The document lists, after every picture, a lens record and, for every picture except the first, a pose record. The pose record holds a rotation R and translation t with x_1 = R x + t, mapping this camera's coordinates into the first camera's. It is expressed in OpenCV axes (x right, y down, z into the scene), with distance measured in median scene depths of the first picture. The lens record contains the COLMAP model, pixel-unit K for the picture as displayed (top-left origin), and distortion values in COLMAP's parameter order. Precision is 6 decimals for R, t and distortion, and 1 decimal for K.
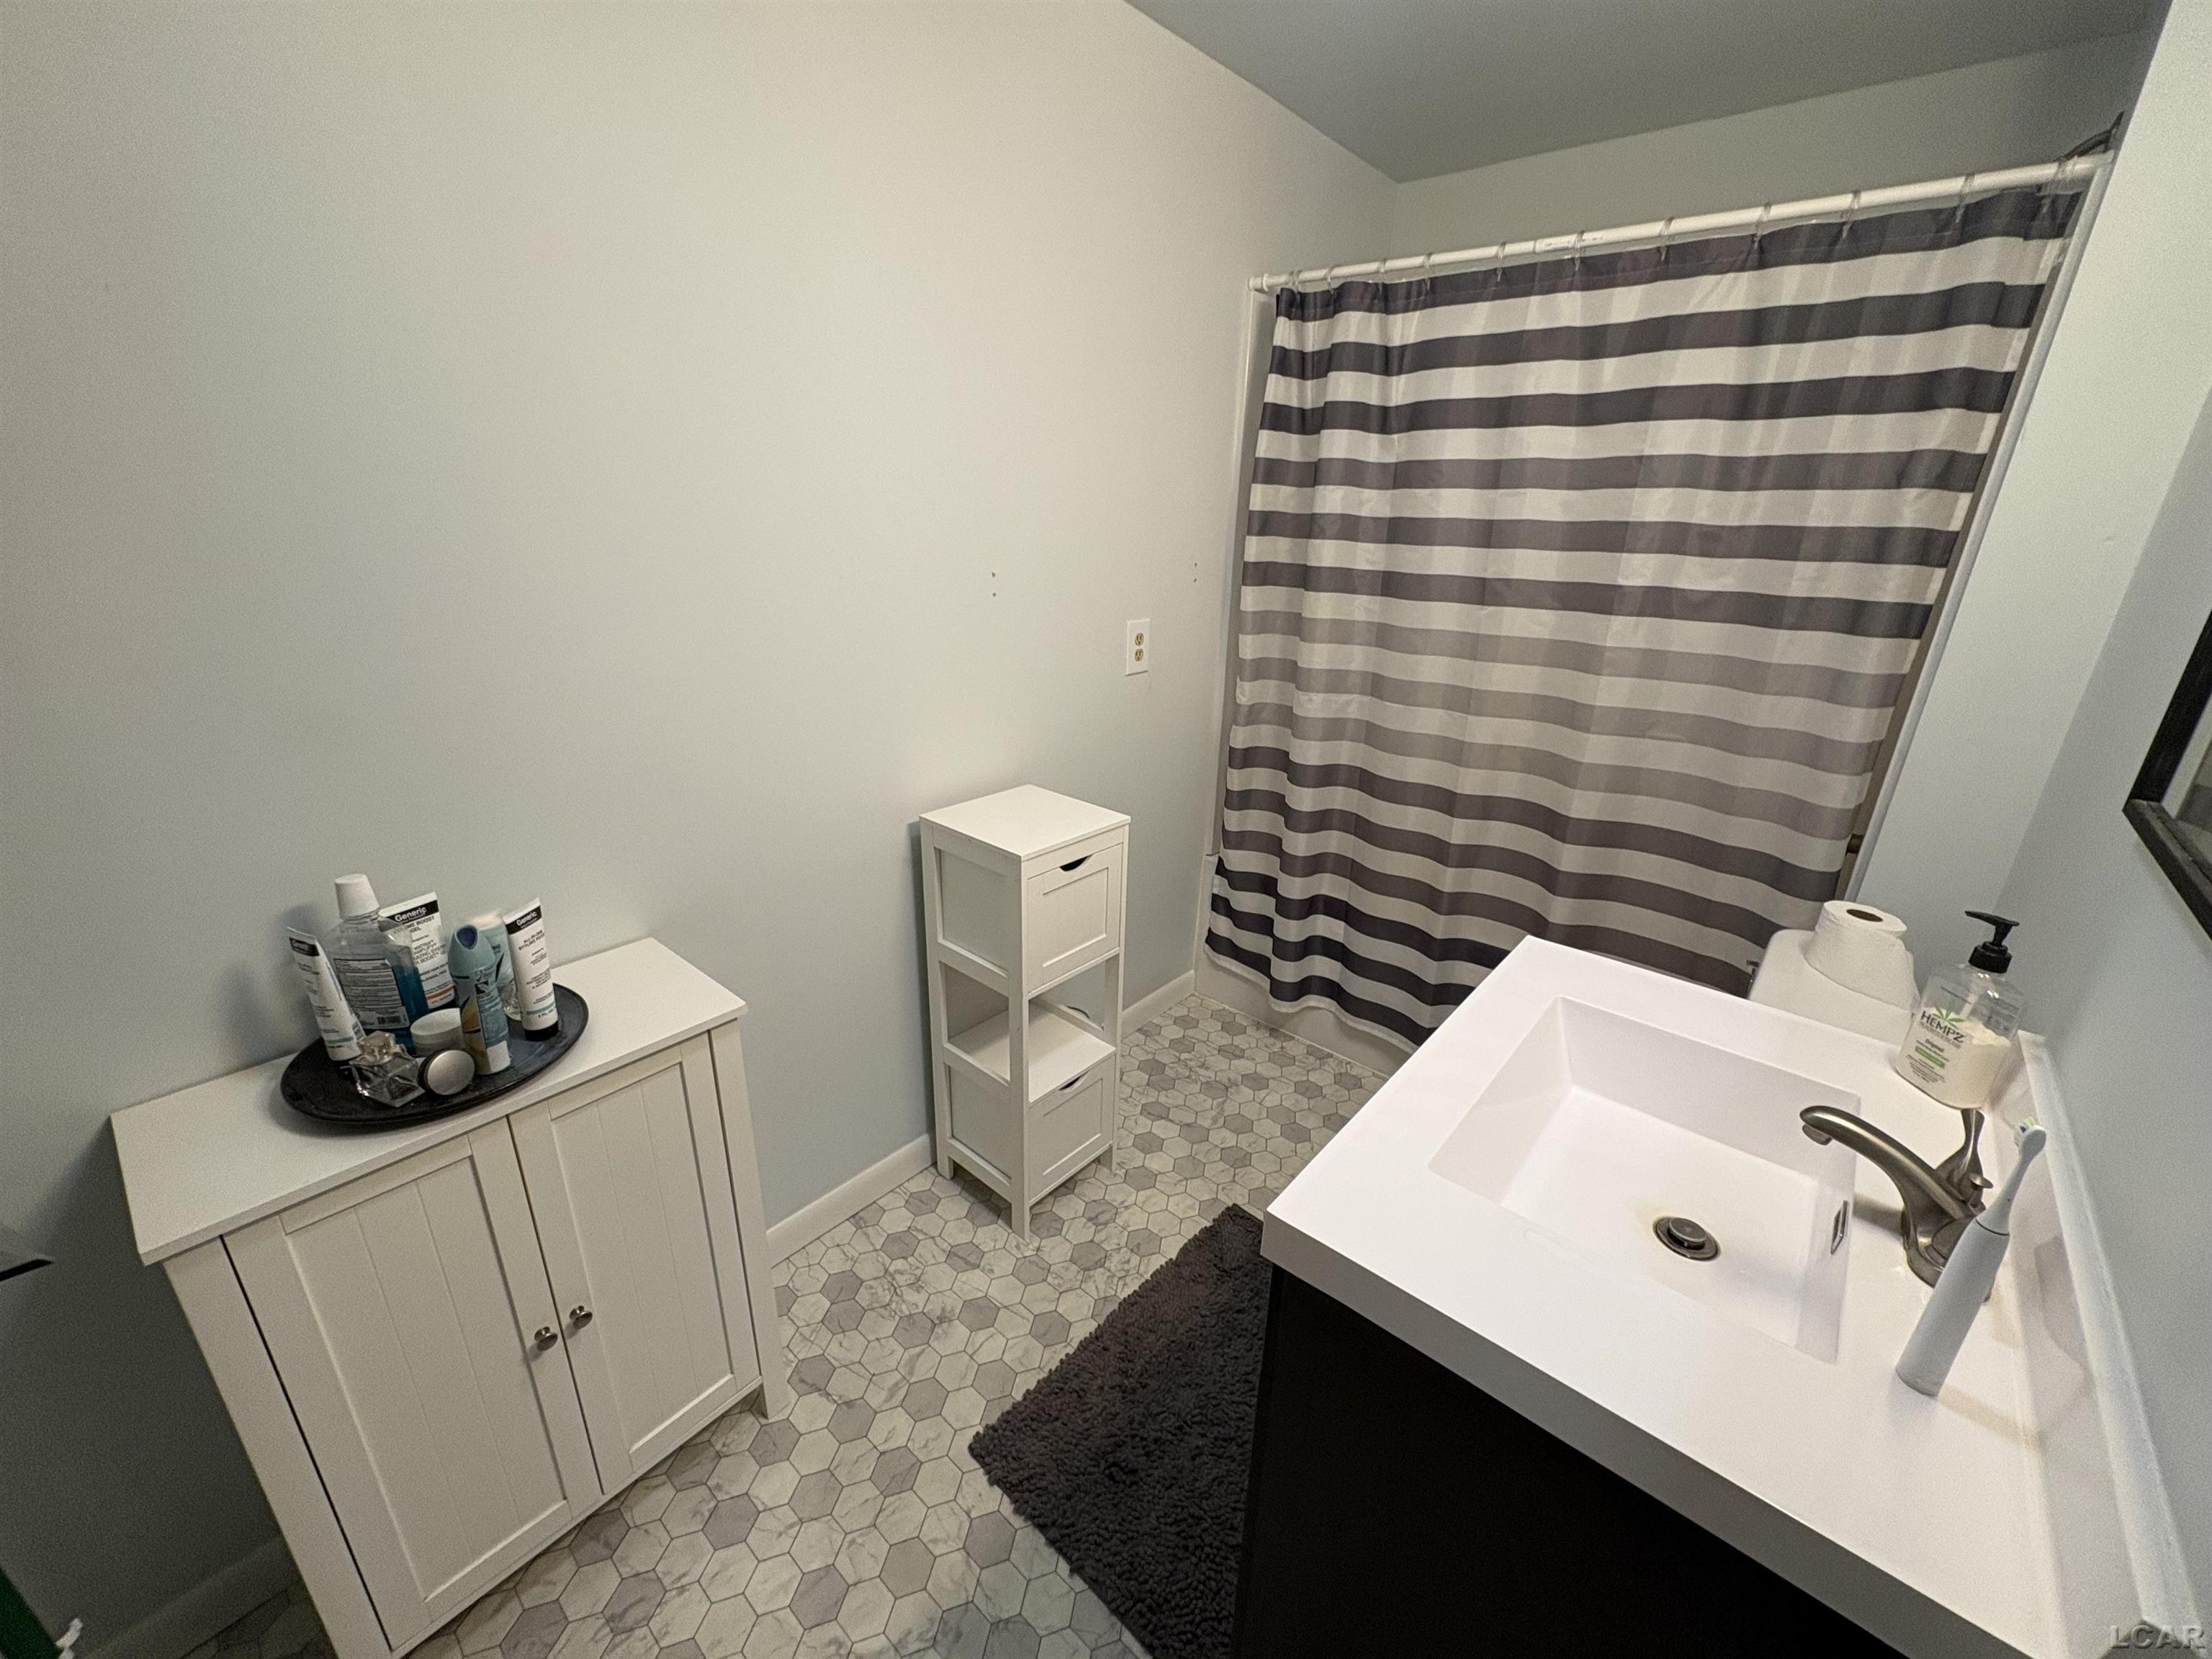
lens RADIAL K [[878.1, 0, 1105.7], [0, 878.1, 829.6], [0, 0, 1]] dist [-0.002836, -0.000198]
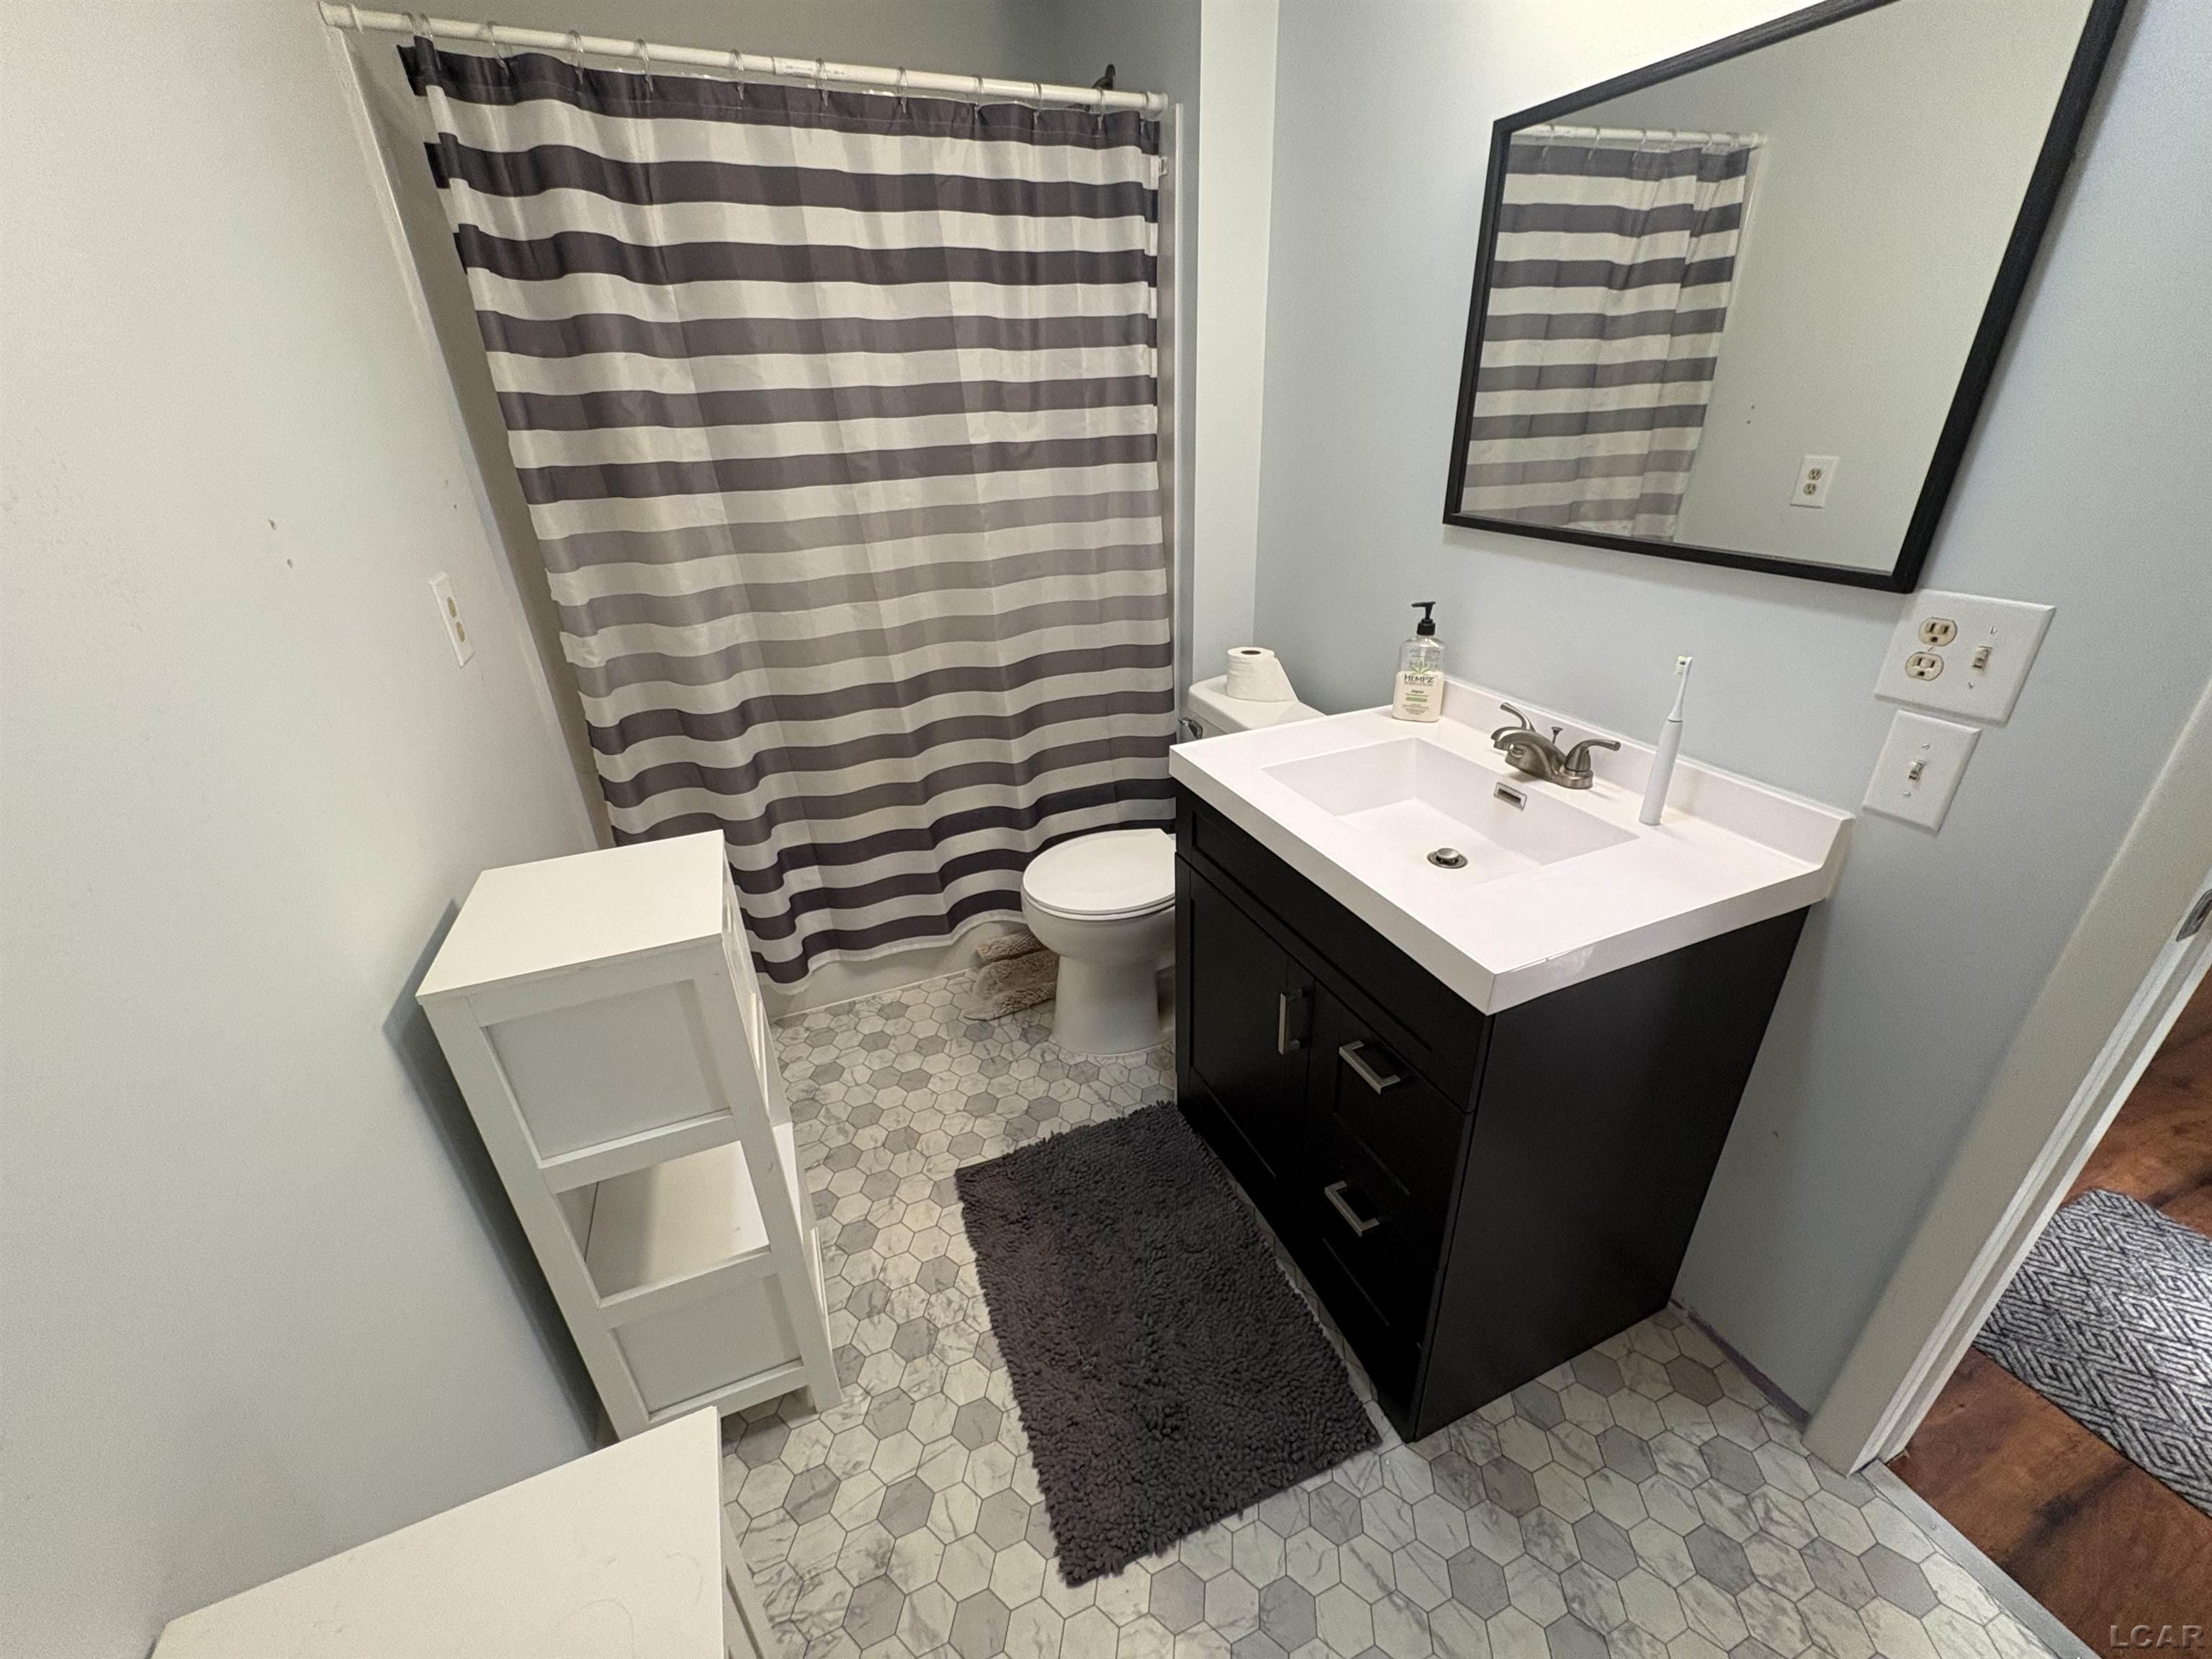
lens RADIAL K [[878.1, 0, 1107.1], [0, 878.1, 830.0], [0, 0, 1]] dist [-0.002836, -0.000198]
pose [[0.441893, -0.427261, 0.788783, -0.376312], [0.351541, 0.891440, 0.285926, -0.102946], [-0.825317, 0.150941, 0.544121, 0.337468]]
